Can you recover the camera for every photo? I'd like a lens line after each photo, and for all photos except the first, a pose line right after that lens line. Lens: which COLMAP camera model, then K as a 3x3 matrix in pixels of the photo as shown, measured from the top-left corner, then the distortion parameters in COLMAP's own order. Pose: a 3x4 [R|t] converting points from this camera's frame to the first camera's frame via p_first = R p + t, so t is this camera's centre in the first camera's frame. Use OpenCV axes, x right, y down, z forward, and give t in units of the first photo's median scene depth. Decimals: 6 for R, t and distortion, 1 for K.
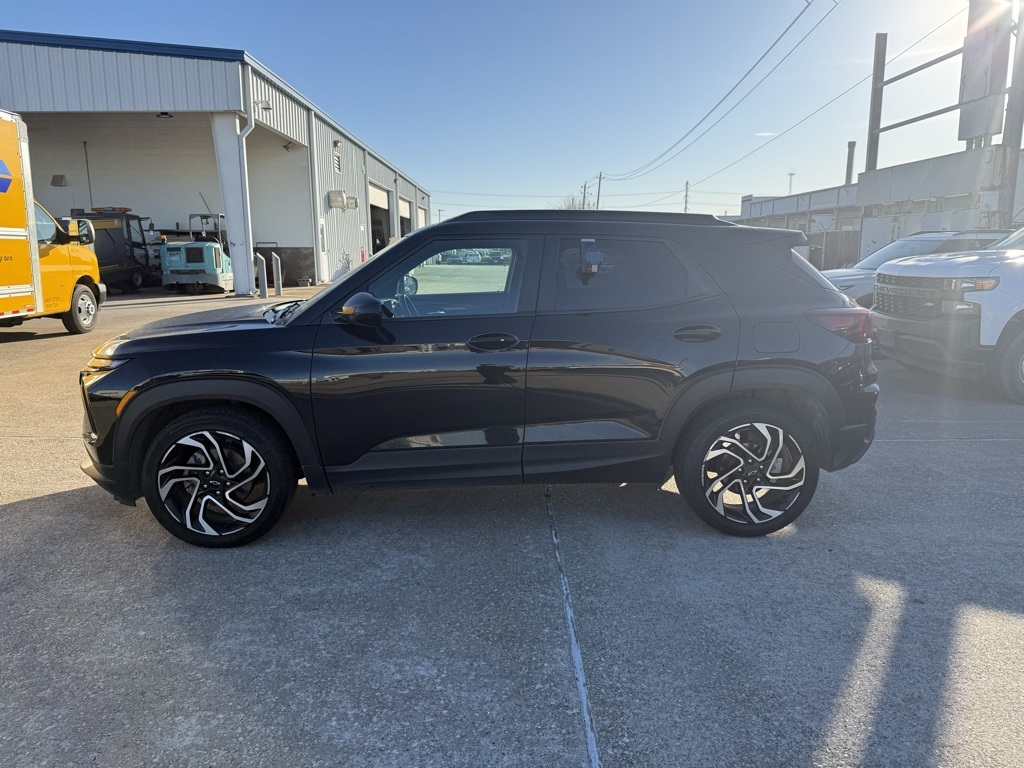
lens RADIAL K [[720.1, 0, 513.7], [0, 720.1, 370.9], [0, 0, 1]] dist [0.045480, -0.066824]
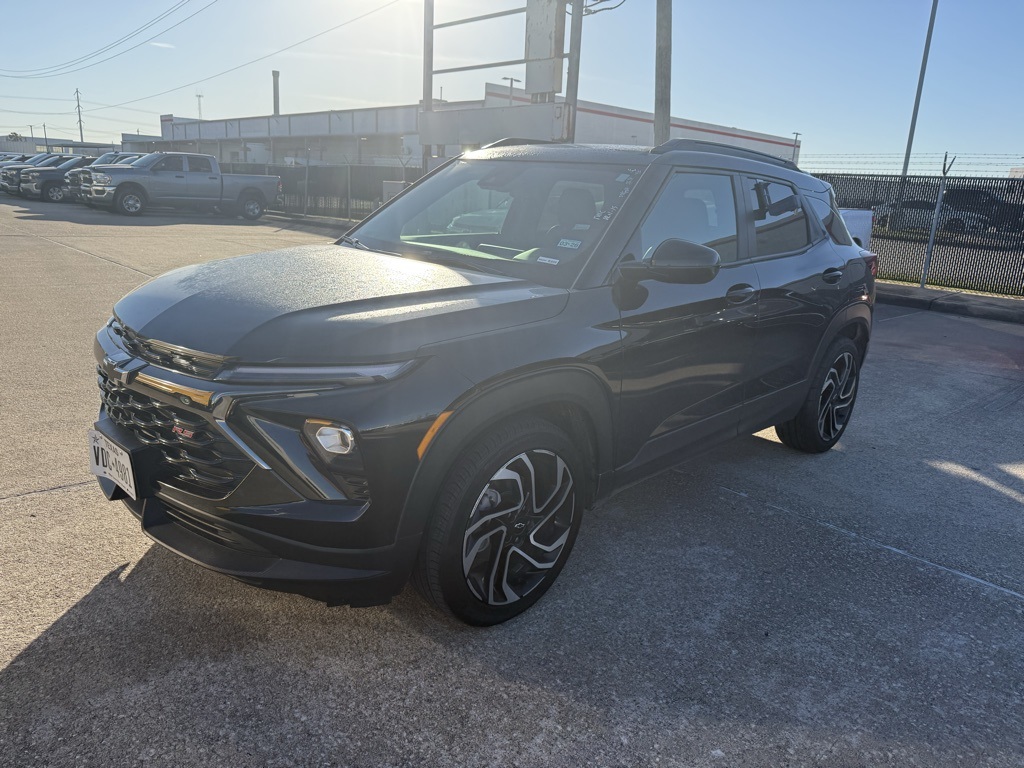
lens RADIAL K [[721.3, 0, 512.0], [0, 721.3, 384.0], [0, 0, 1]] dist [0.083705, -0.142467]
pose [[0.731408, -0.135129, 0.668418, -0.814434], [0.061438, 0.989242, 0.132761, -0.063431], [-0.679167, -0.056036, 0.731842, 0.498367]]
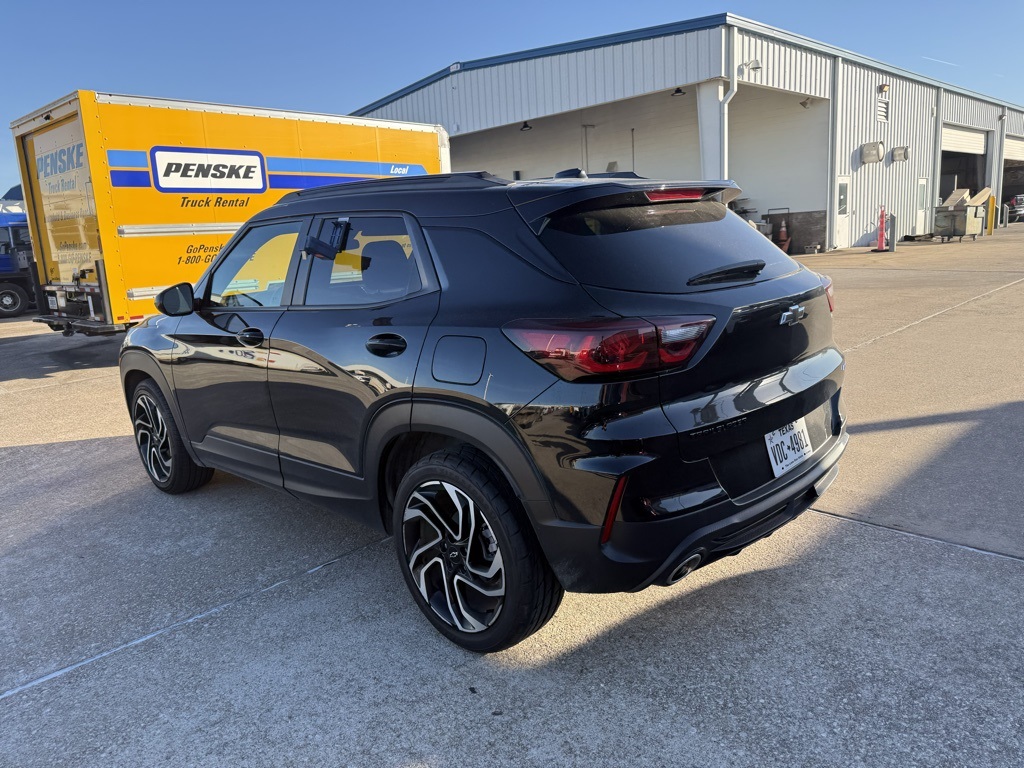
lens RADIAL K [[720.1, 0, 513.7], [0, 720.1, 370.9], [0, 0, 1]] dist [0.045480, -0.066824]
pose [[0.684479, 0.096546, -0.722611, 0.835923], [-0.062742, 0.995316, 0.073551, -0.082819], [0.726328, -0.005006, 0.687331, 0.575395]]
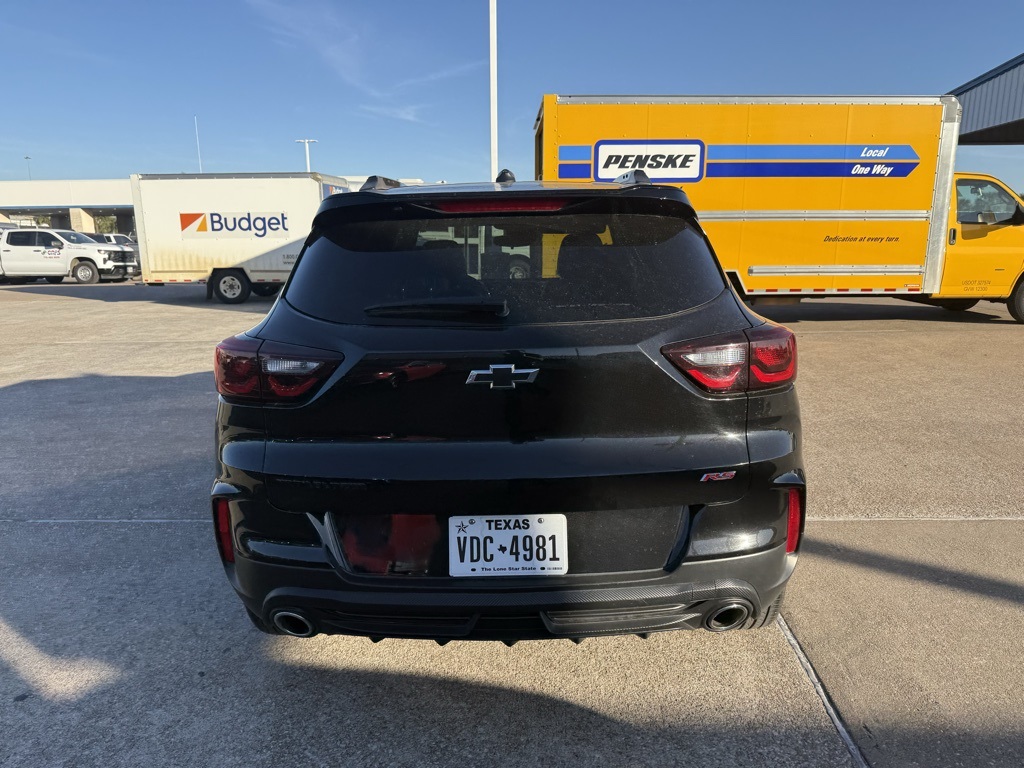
lens RADIAL K [[720.1, 0, 513.7], [0, 720.1, 370.9], [0, 0, 1]] dist [0.045480, -0.066824]
pose [[-0.059716, 0.182232, -0.981440, 1.003132], [-0.157277, 0.969197, 0.189529, -0.195494], [0.985747, 0.165676, -0.029215, 1.225776]]
